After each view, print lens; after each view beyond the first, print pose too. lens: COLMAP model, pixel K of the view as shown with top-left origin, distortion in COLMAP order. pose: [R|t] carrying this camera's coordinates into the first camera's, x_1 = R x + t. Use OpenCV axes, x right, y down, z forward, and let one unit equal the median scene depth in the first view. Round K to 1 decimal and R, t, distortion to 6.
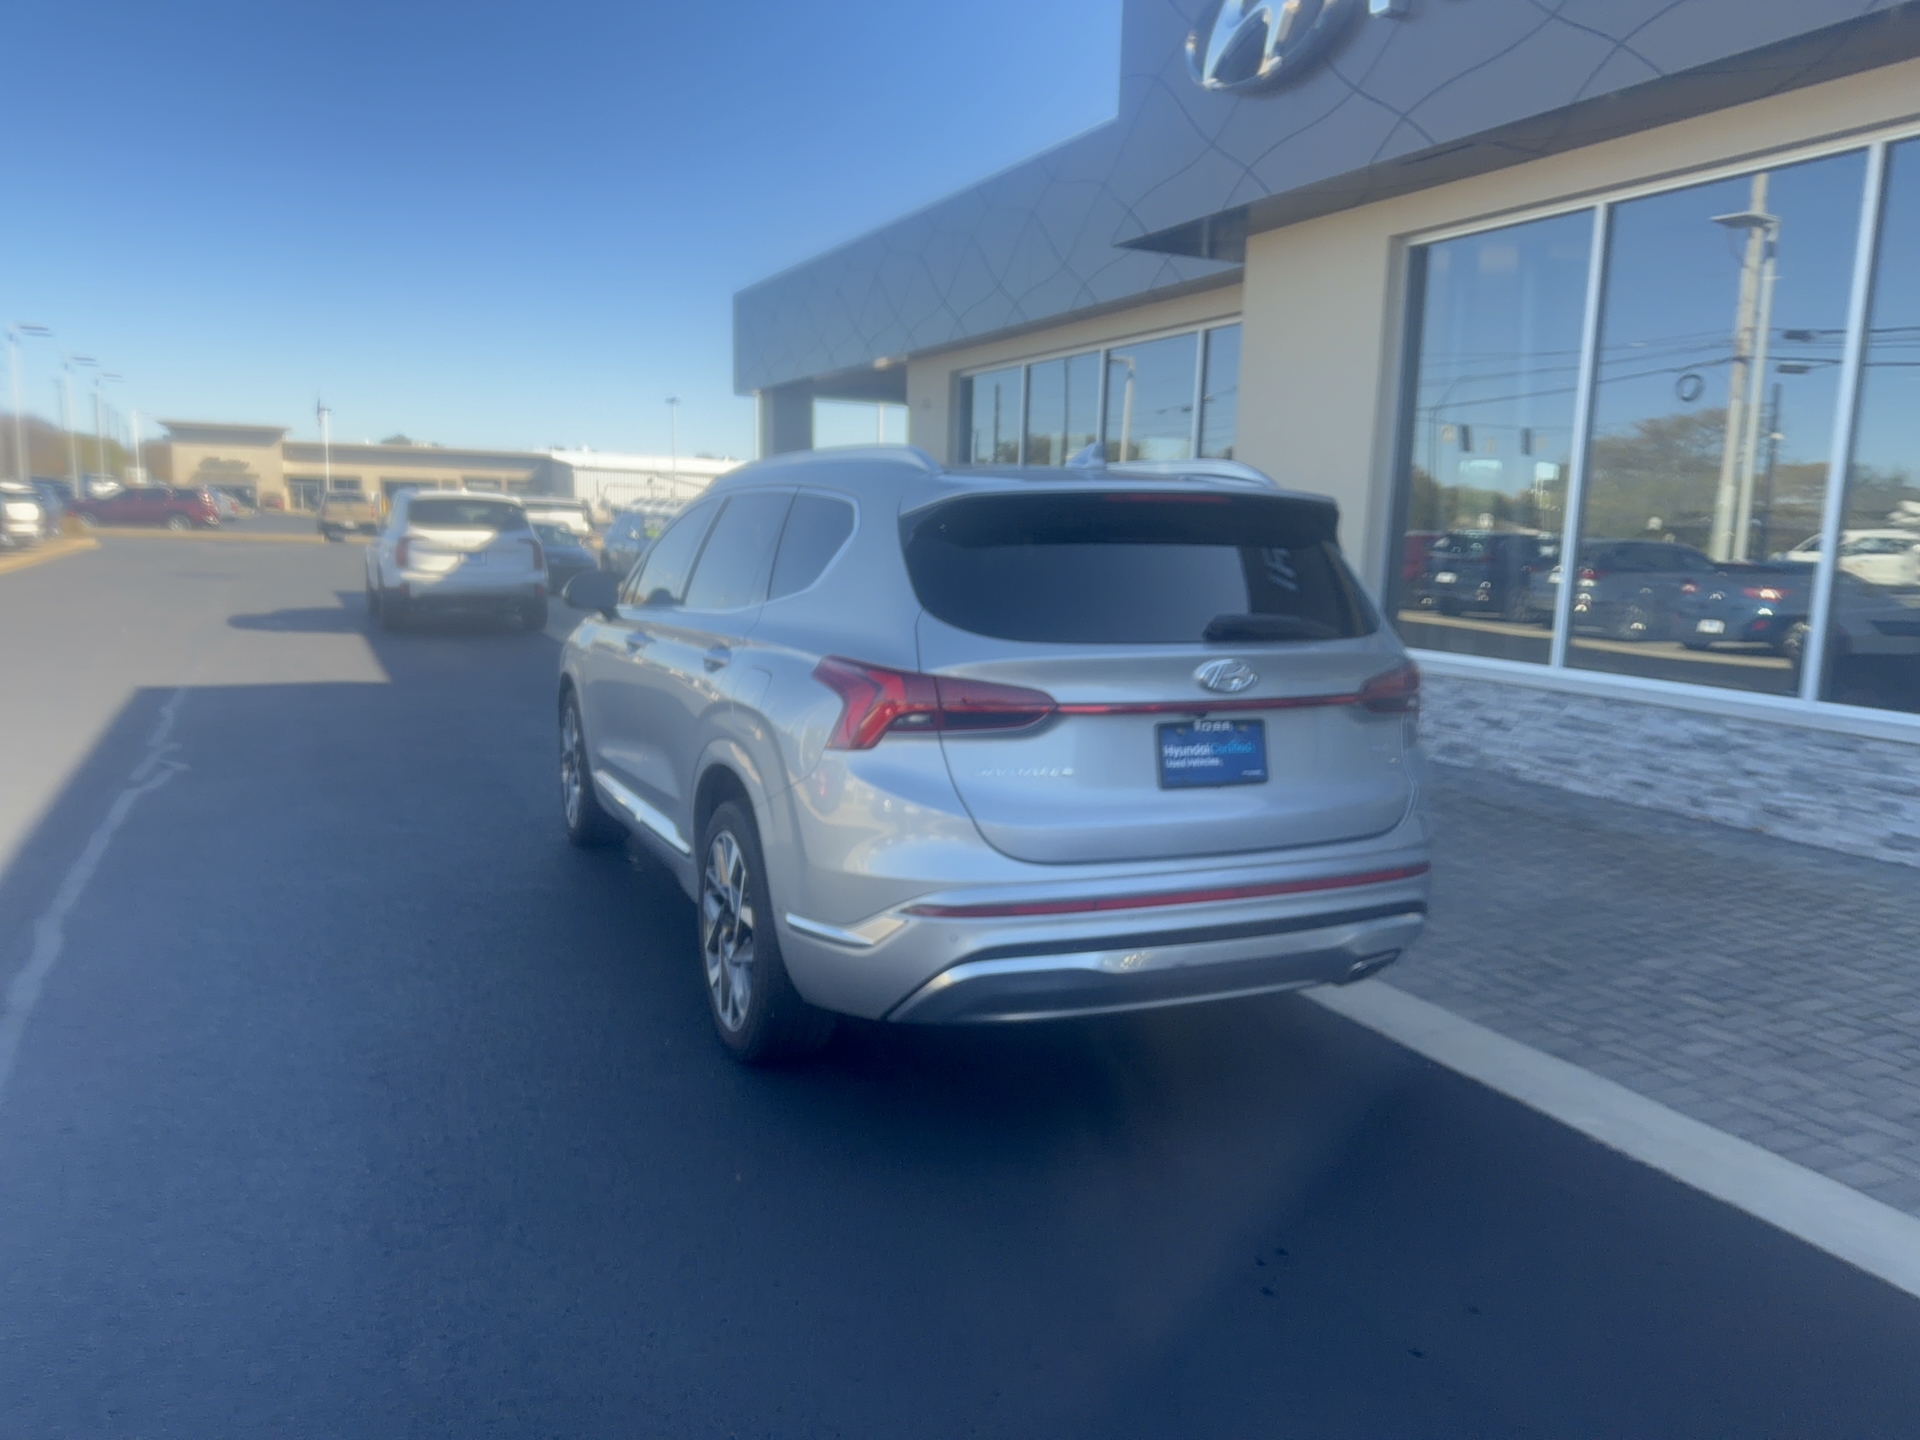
lens RADIAL K [[1365.7, 0, 953.8], [0, 1365.7, 723.1], [0, 0, 1]] dist [0.063470, -0.089082]
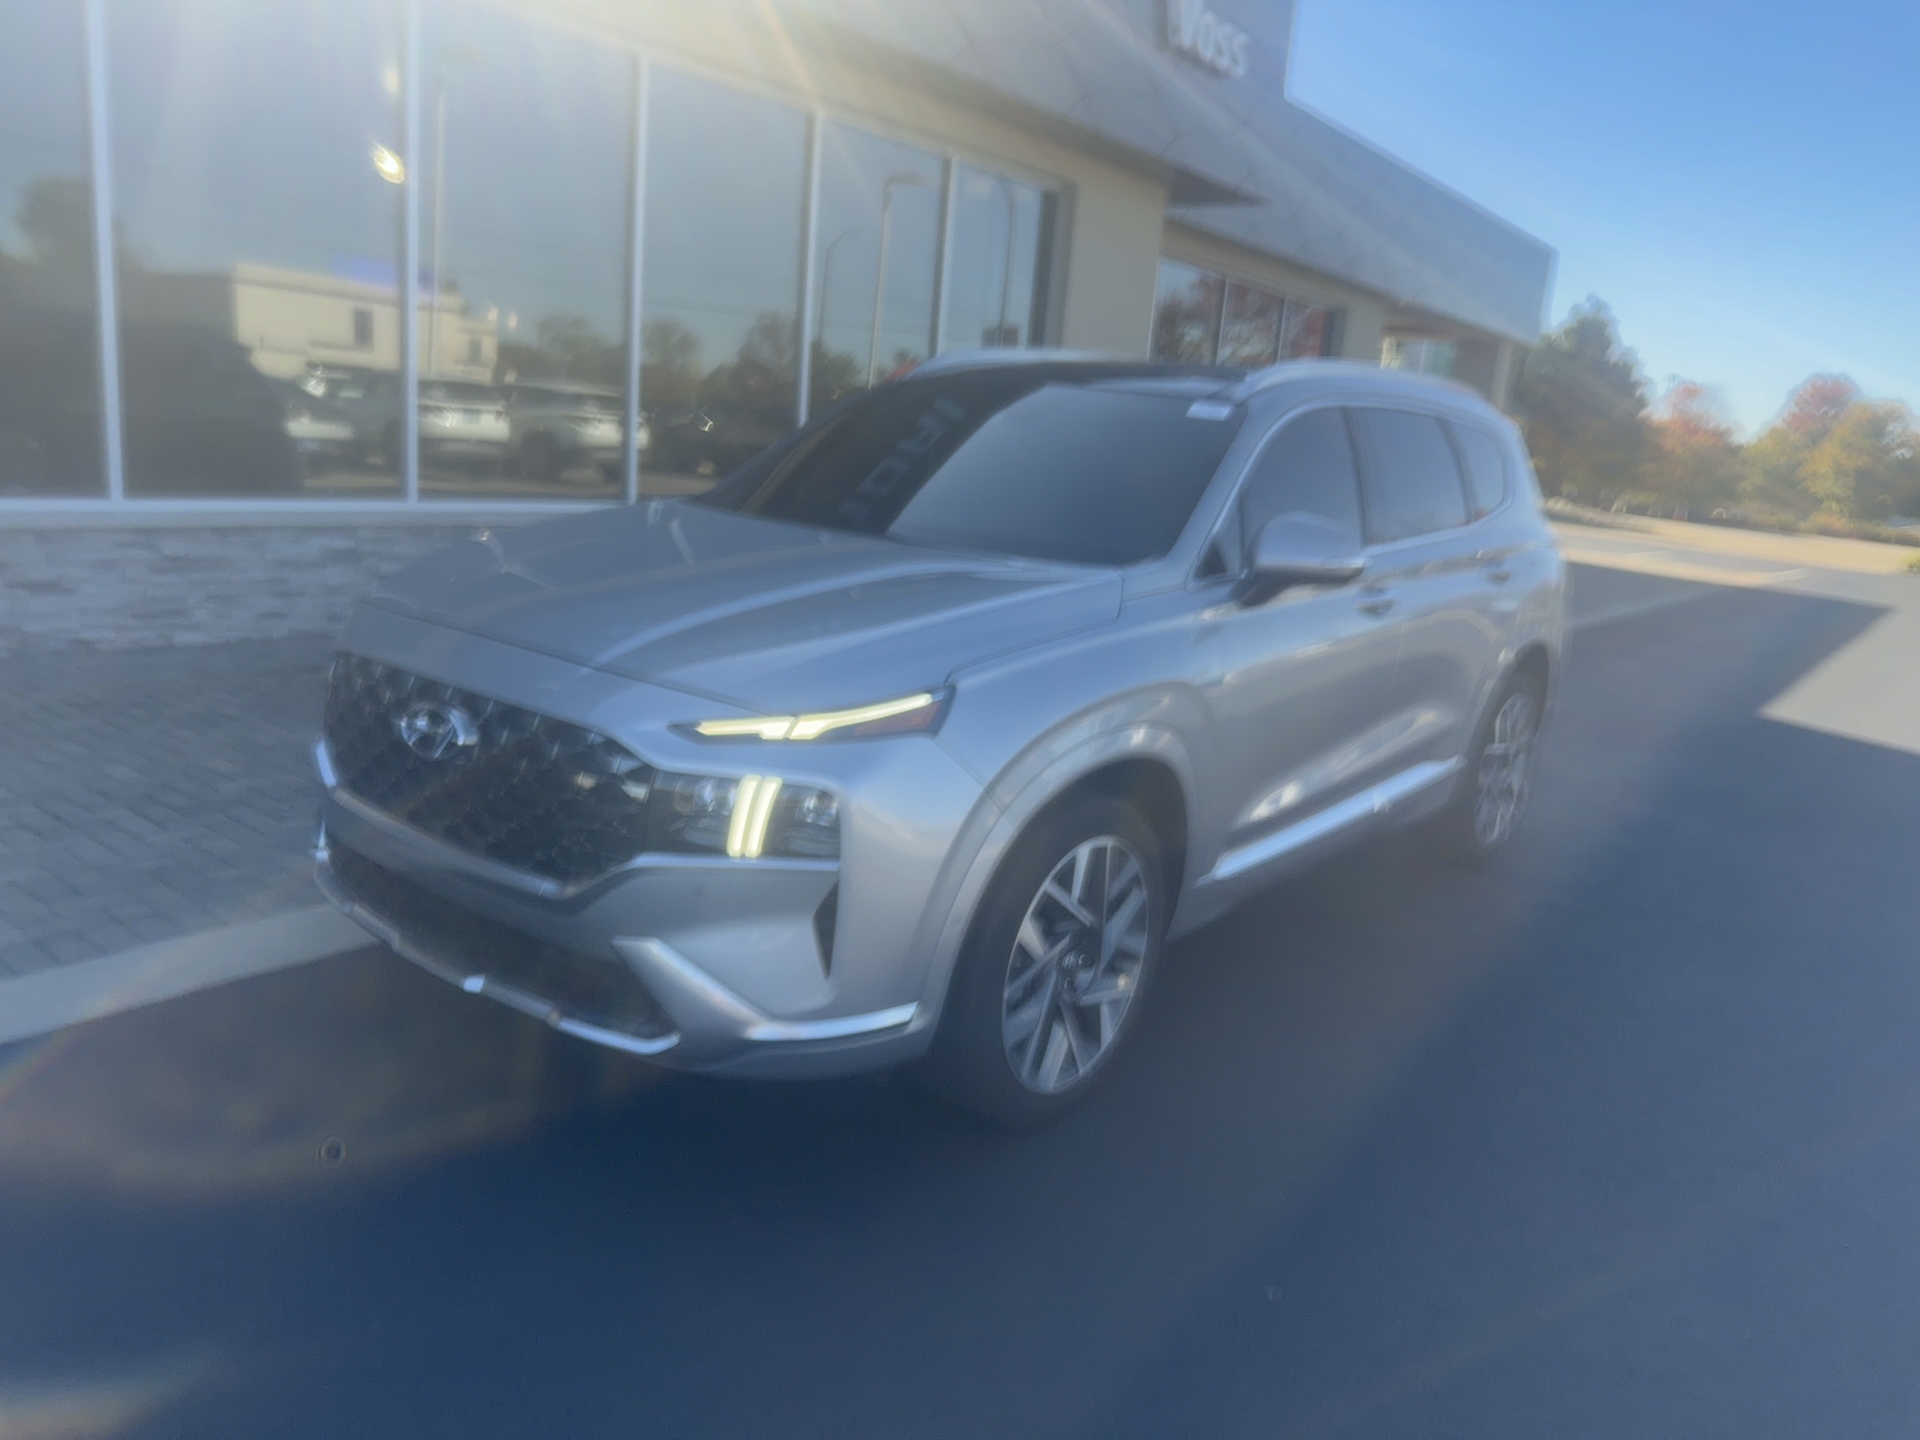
lens RADIAL K [[1365.7, 0, 953.8], [0, 1365.7, 723.1], [0, 0, 1]] dist [0.063470, -0.089082]
pose [[-0.462280, -0.251796, 0.850233, -0.779015], [0.033267, 0.953237, 0.300388, -0.224849], [-0.886110, 0.167148, -0.432286, 1.521289]]
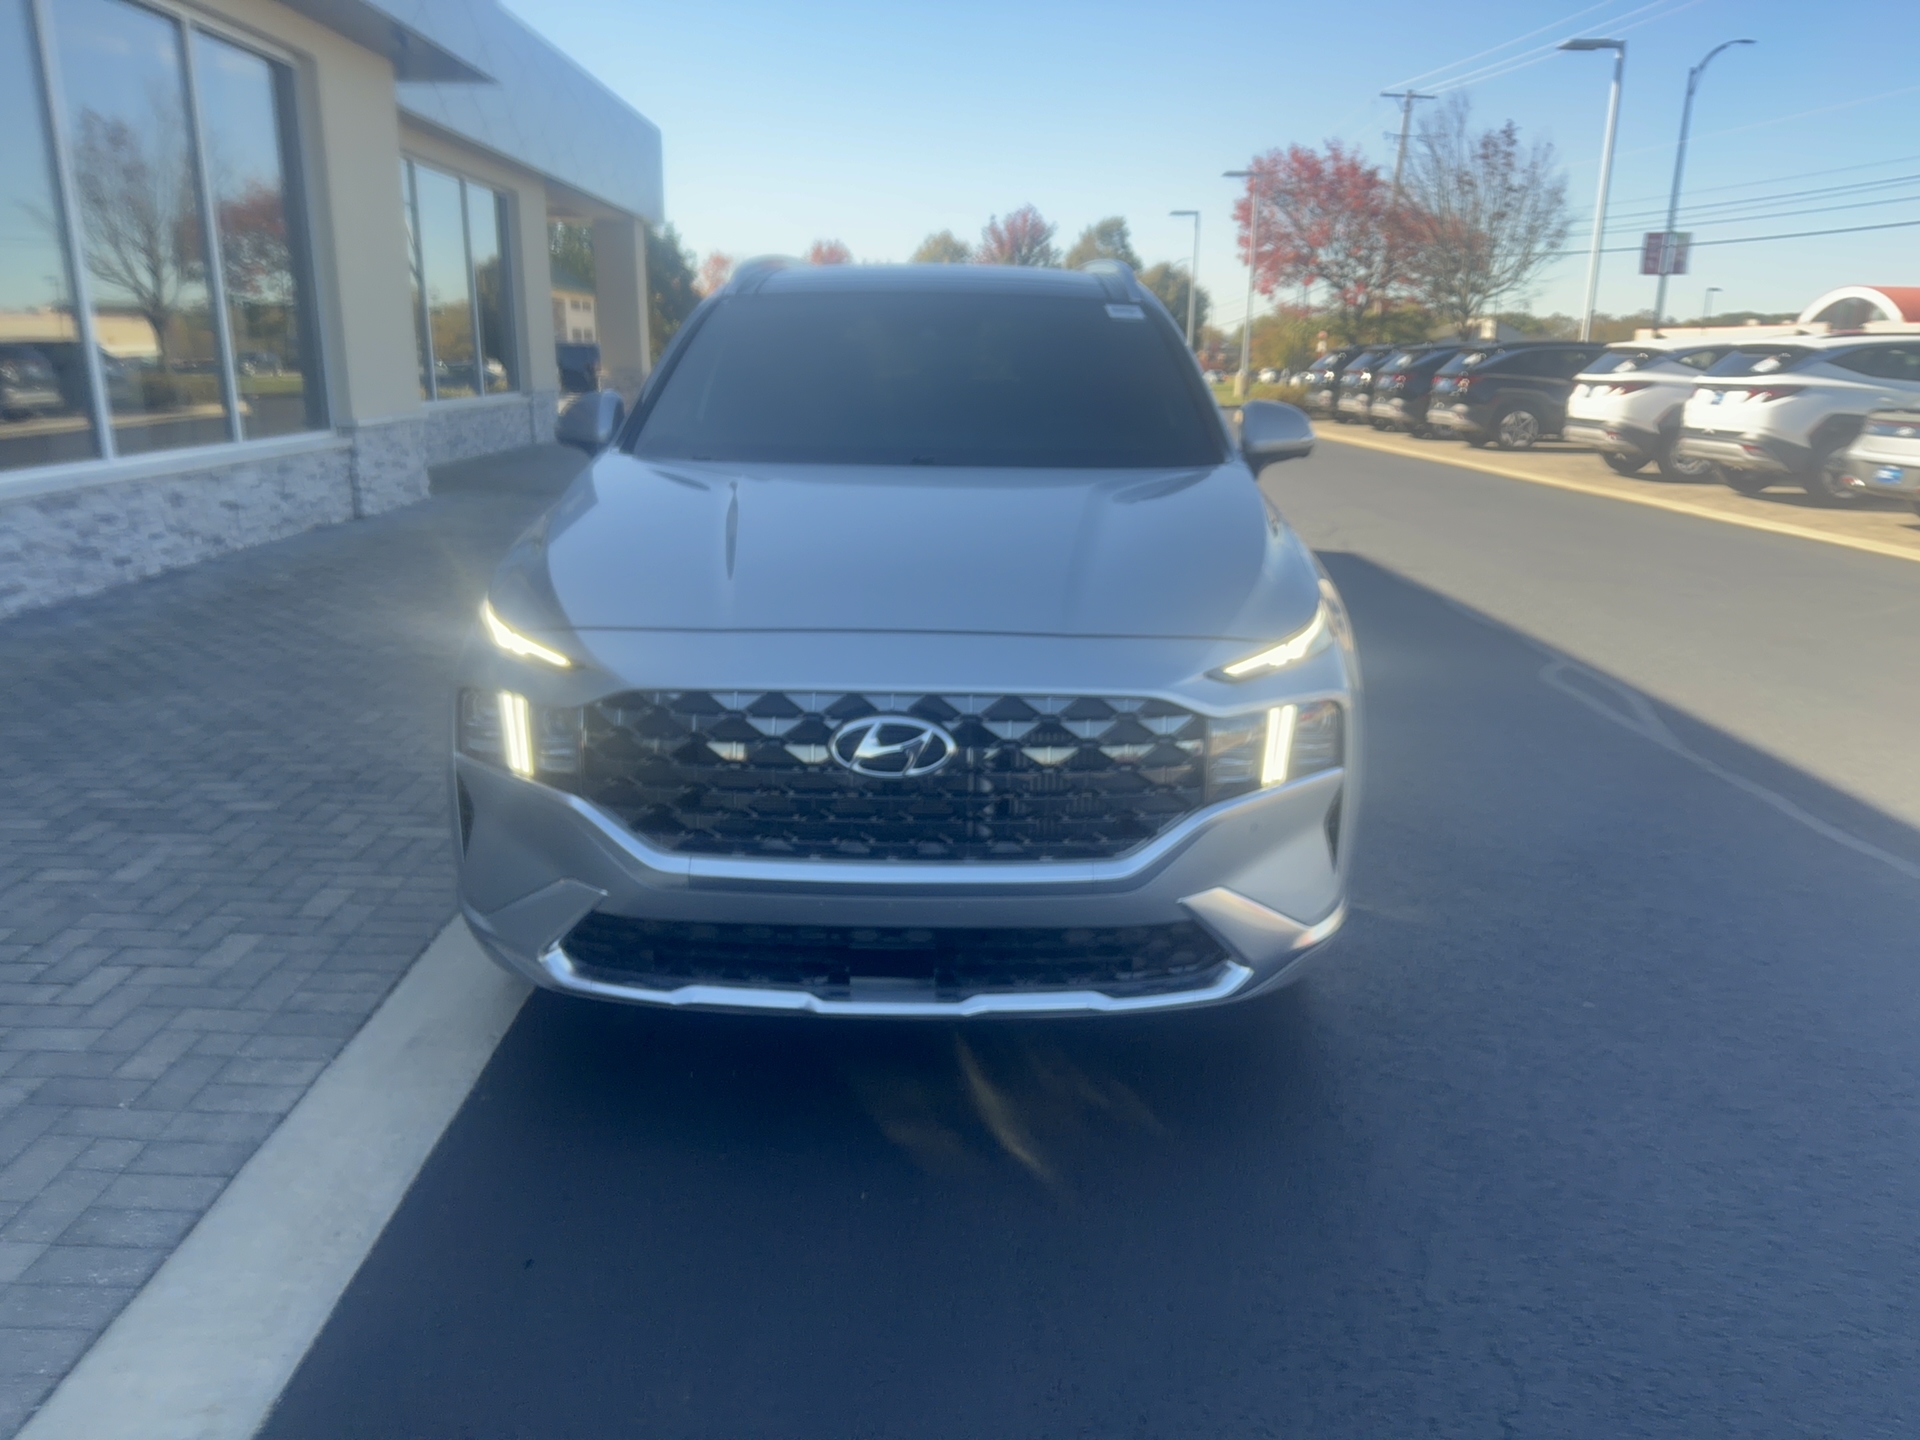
lens RADIAL K [[1379.6, 0, 960.0], [0, 1379.6, 720.0], [0, 0, 1]] dist [-0.011432, 0.005874]
pose [[-0.904124, -0.145134, 0.401866, -0.454860], [0.027069, 0.919197, 0.392866, -0.259095], [-0.426412, 0.366078, -0.827139, 1.832081]]
